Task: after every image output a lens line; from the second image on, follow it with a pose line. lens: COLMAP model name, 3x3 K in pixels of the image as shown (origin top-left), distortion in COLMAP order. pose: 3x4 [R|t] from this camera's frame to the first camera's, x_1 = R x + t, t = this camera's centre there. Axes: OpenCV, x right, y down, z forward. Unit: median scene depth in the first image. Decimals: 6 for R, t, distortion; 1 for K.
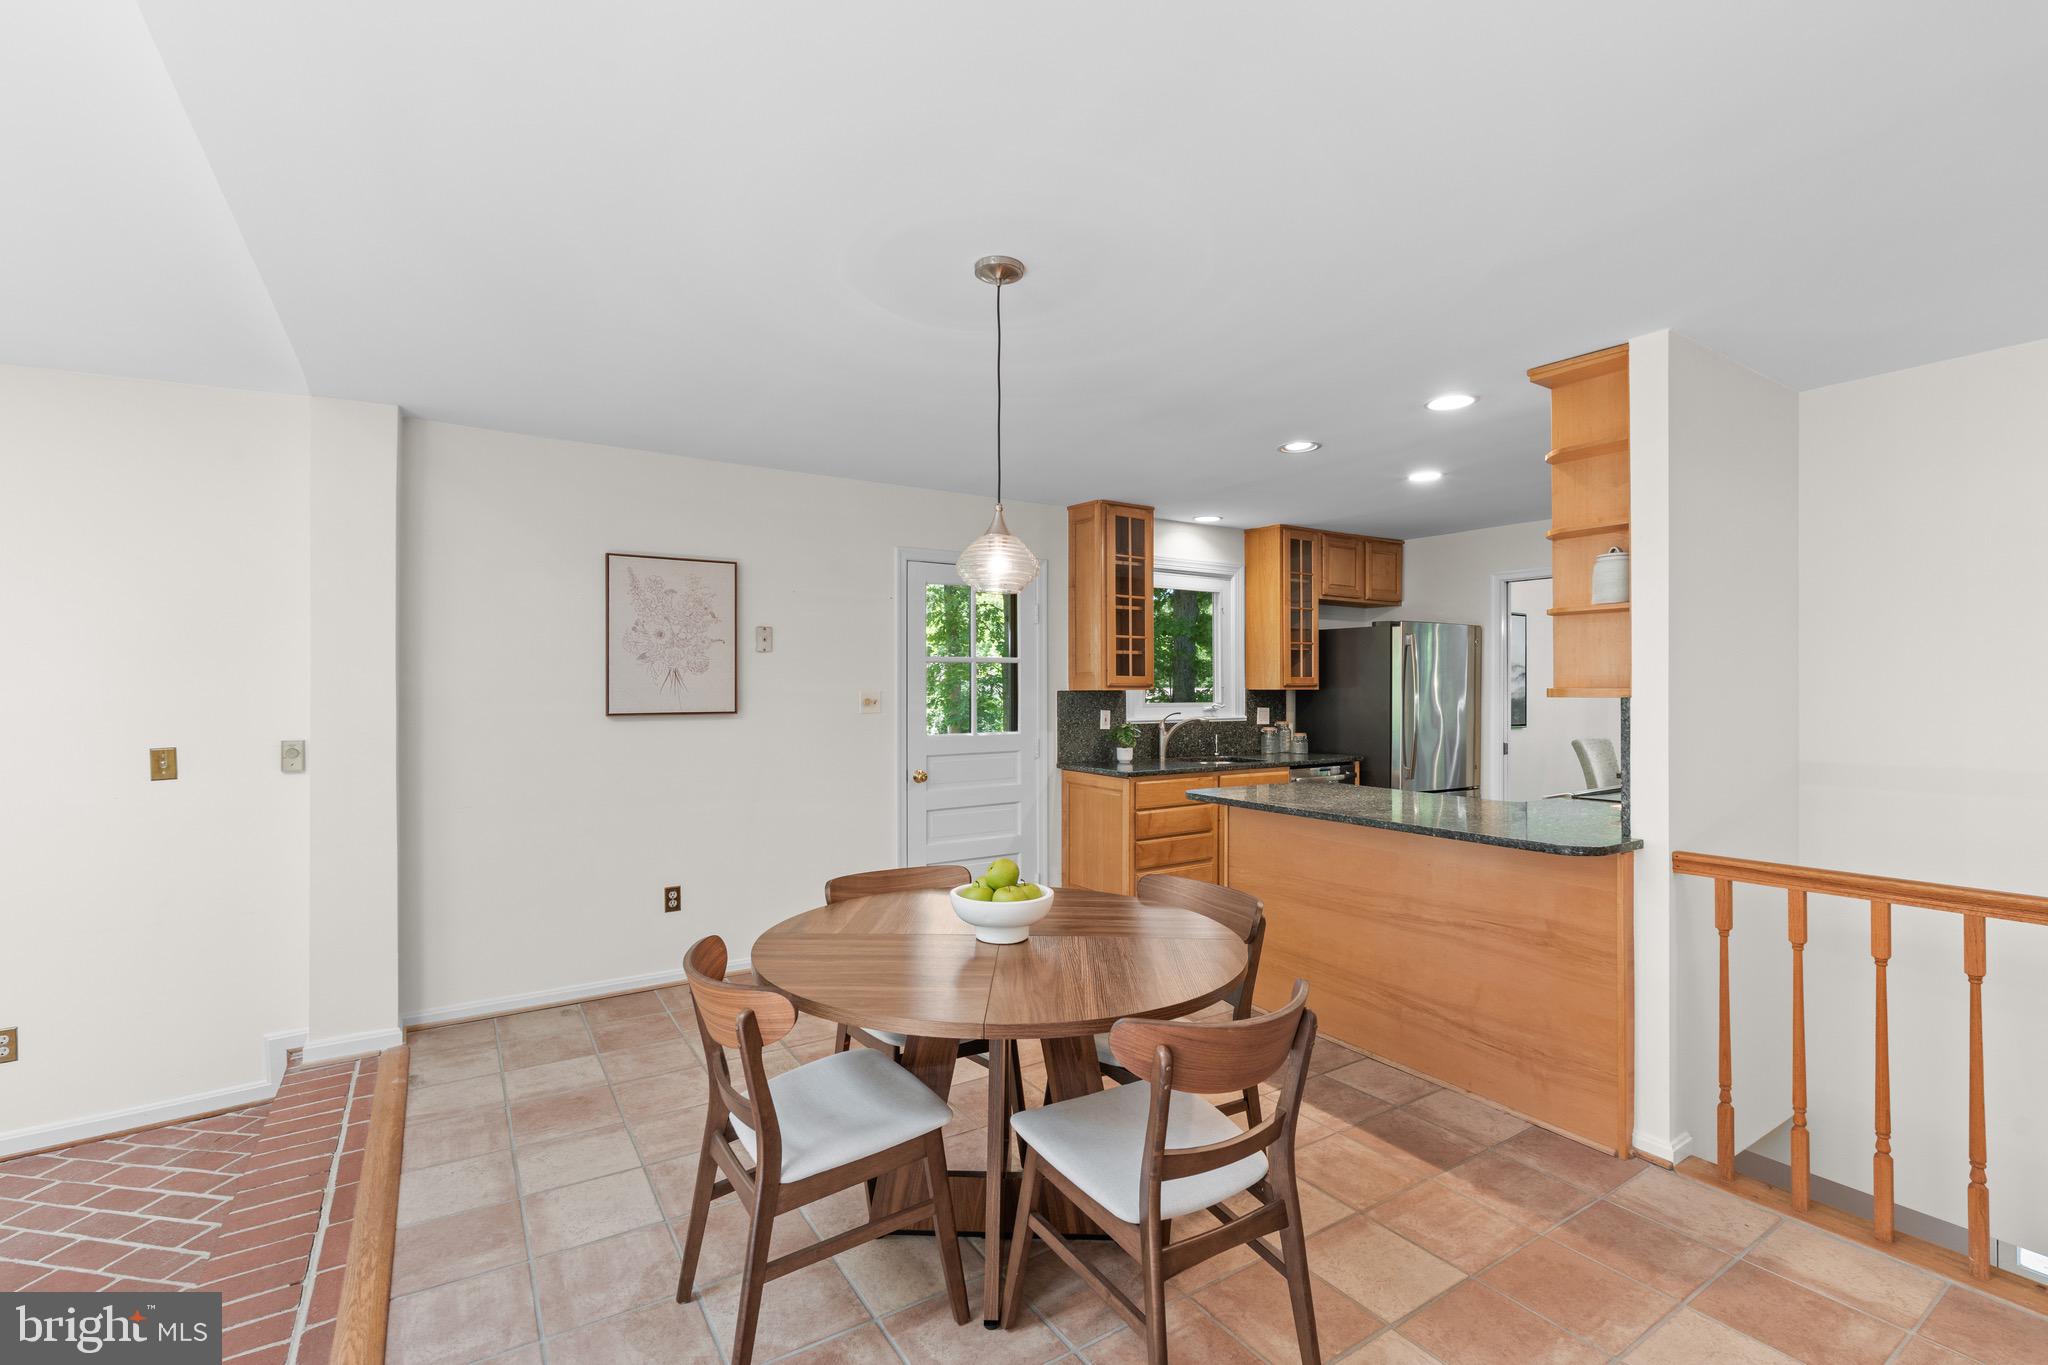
lens RADIAL K [[901.7, 0, 1024.5], [0, 901.7, 679.0], [0, 0, 1]] dist [-0.002283, 0.000348]
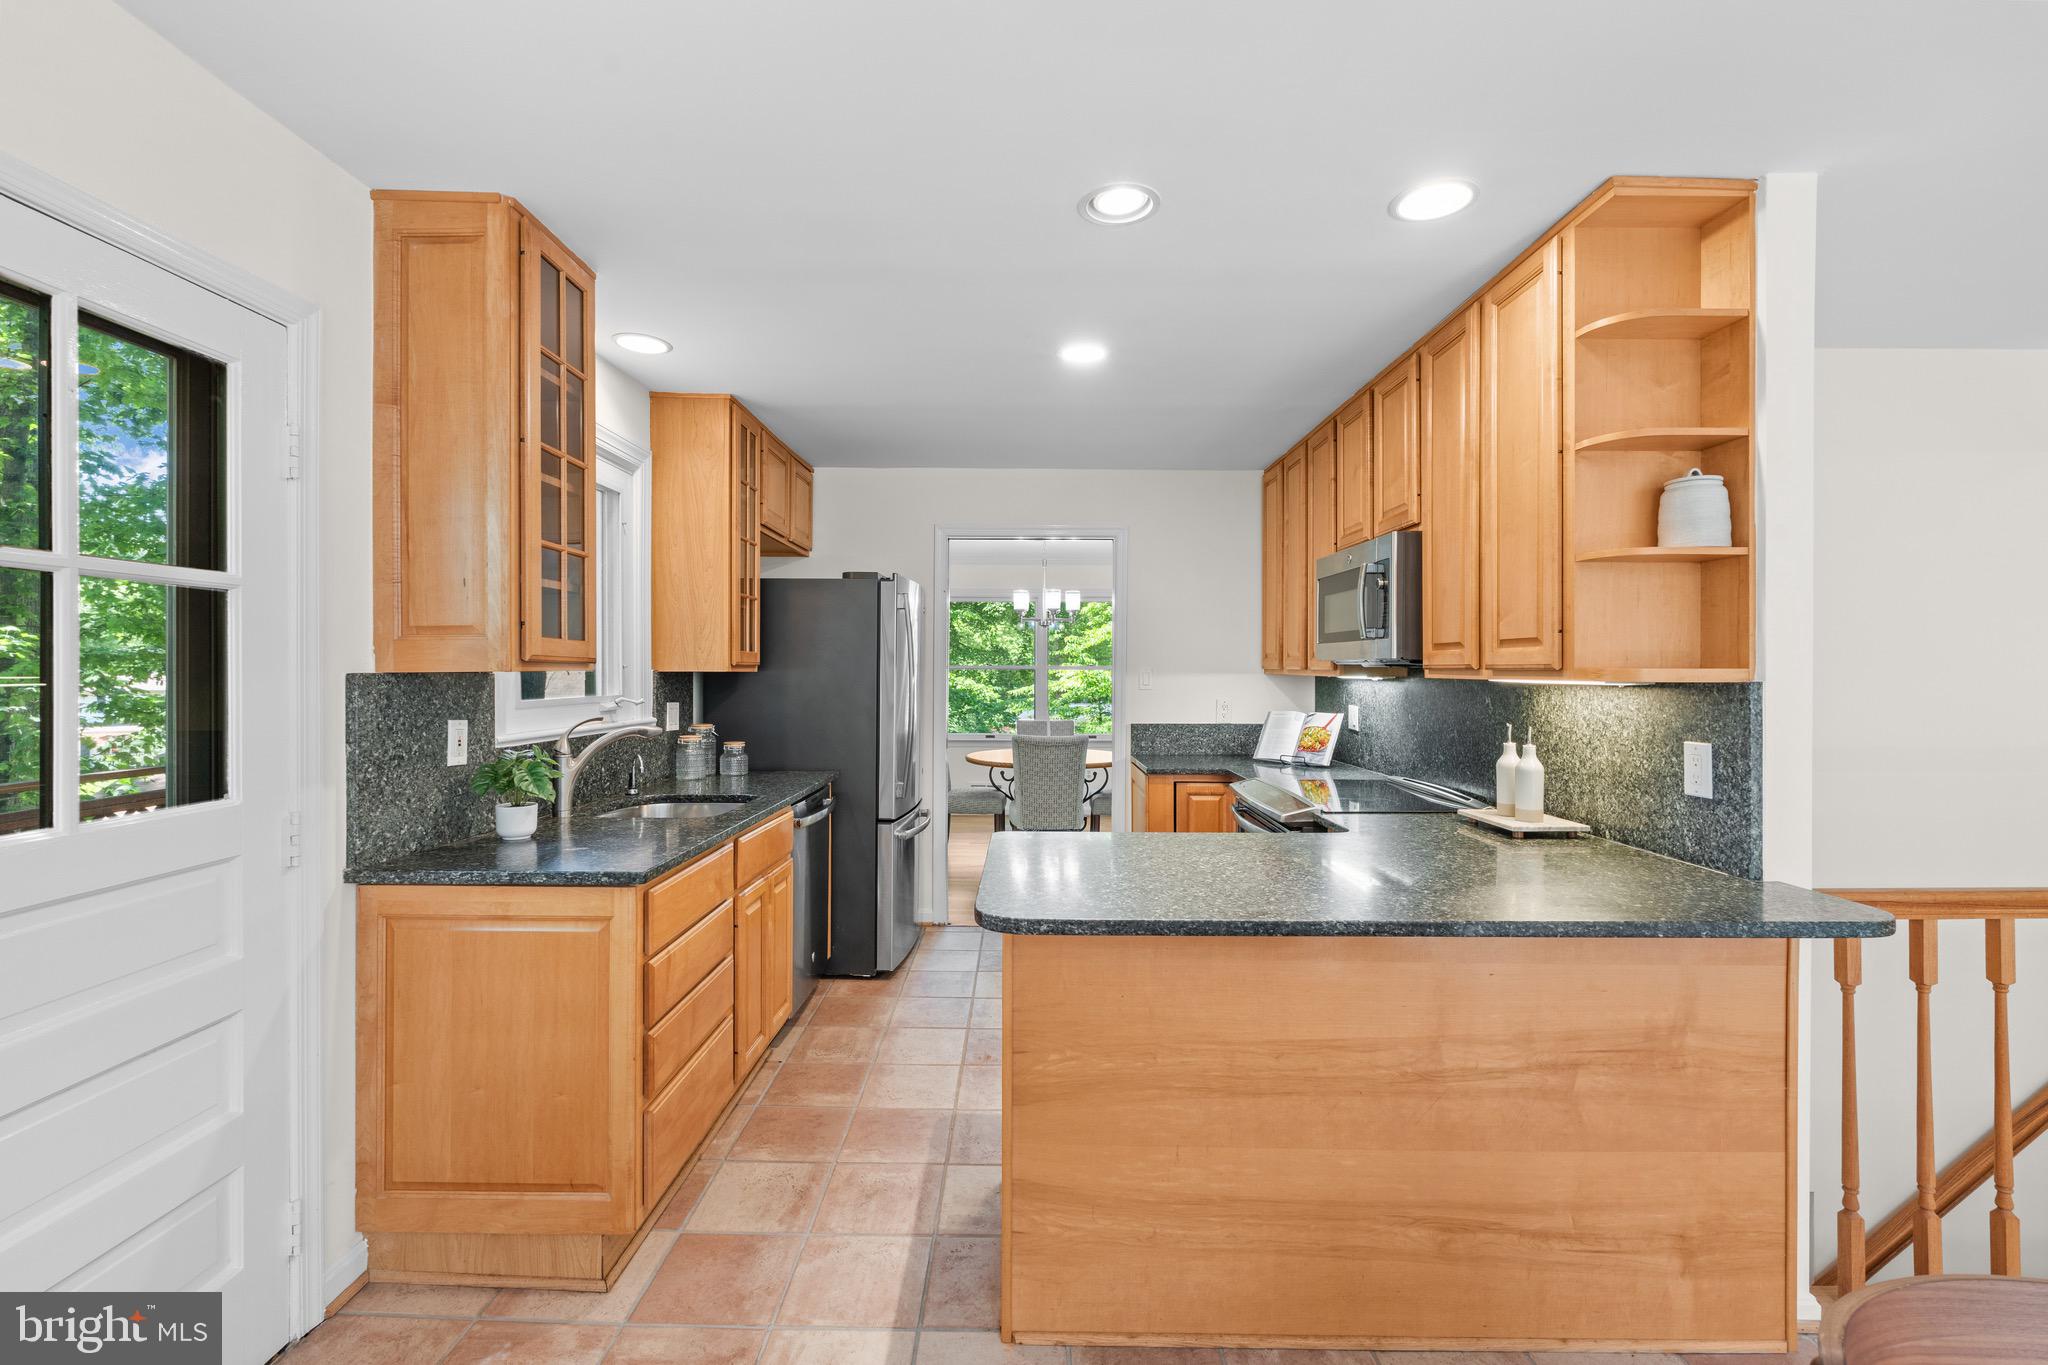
lens RADIAL K [[901.7, 0, 1024.5], [0, 901.7, 679.0], [0, 0, 1]] dist [-0.002283, 0.000348]
pose [[0.547552, -0.003669, 0.836763, -0.115235], [-0.013477, 0.999822, 0.013203, 0.006670], [-0.836663, -0.018506, 0.547405, 0.551309]]
